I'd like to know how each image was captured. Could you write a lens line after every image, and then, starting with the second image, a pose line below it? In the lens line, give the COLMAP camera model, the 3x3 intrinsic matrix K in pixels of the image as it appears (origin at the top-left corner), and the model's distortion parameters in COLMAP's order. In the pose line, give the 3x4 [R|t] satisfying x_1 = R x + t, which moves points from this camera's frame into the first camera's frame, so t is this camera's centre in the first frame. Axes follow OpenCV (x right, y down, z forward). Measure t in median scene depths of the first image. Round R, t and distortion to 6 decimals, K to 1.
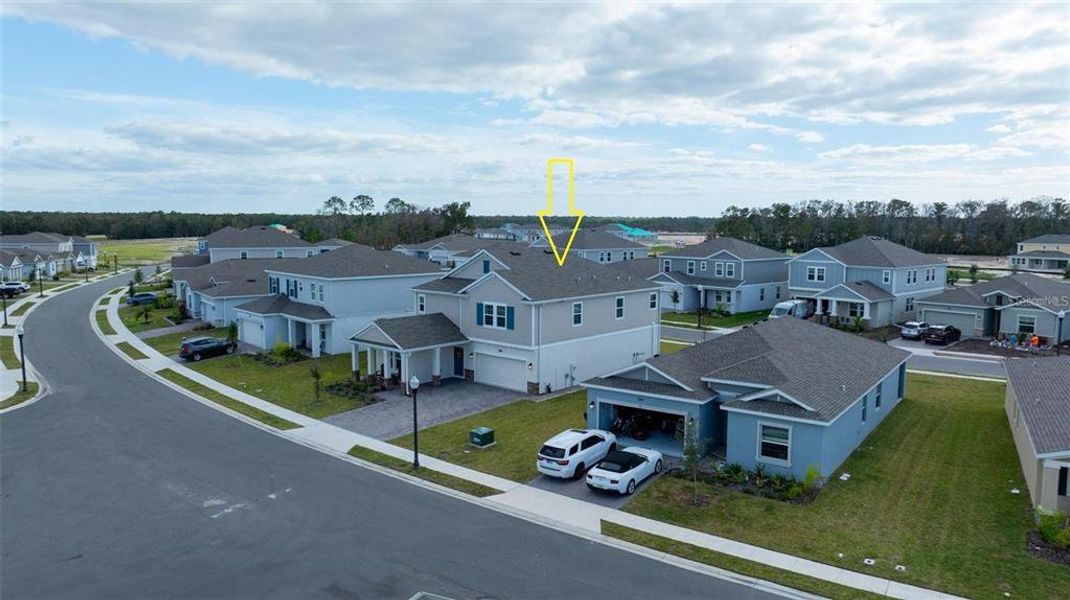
lens RADIAL K [[768.5, 0, 535.0], [0, 768.5, 300.0], [0, 0, 1]] dist [-0.014132, -0.002565]
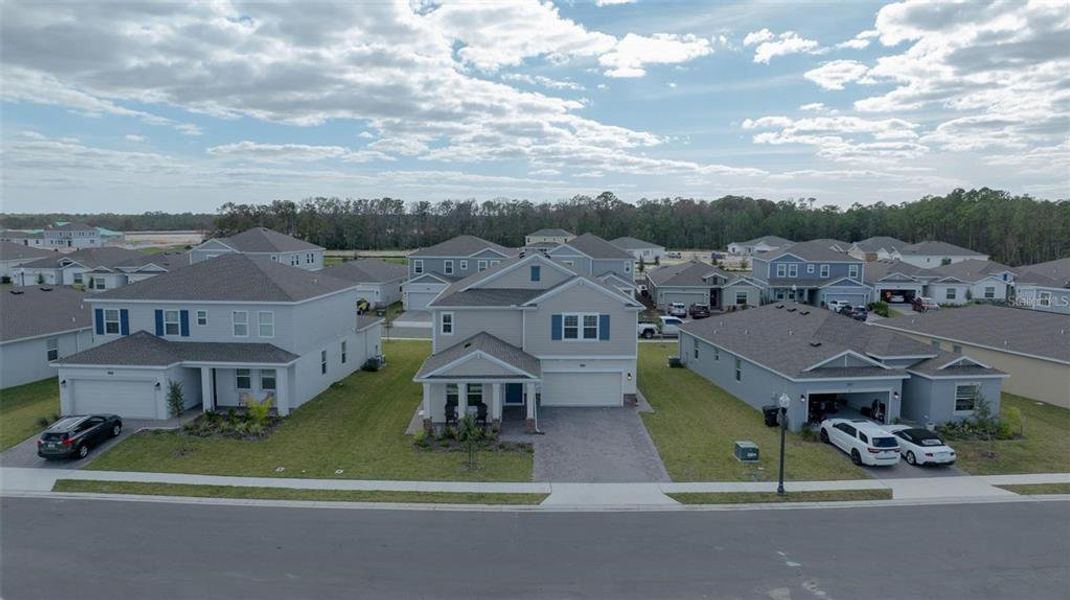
lens RADIAL K [[768.5, 0, 535.0], [0, 768.5, 300.0], [0, 0, 1]] dist [-0.014132, -0.002565]
pose [[0.716996, -0.073807, 0.693159, -0.704152], [0.070865, 0.996945, 0.032852, -0.043763], [-0.693465, 0.025566, 0.720036, 0.393311]]
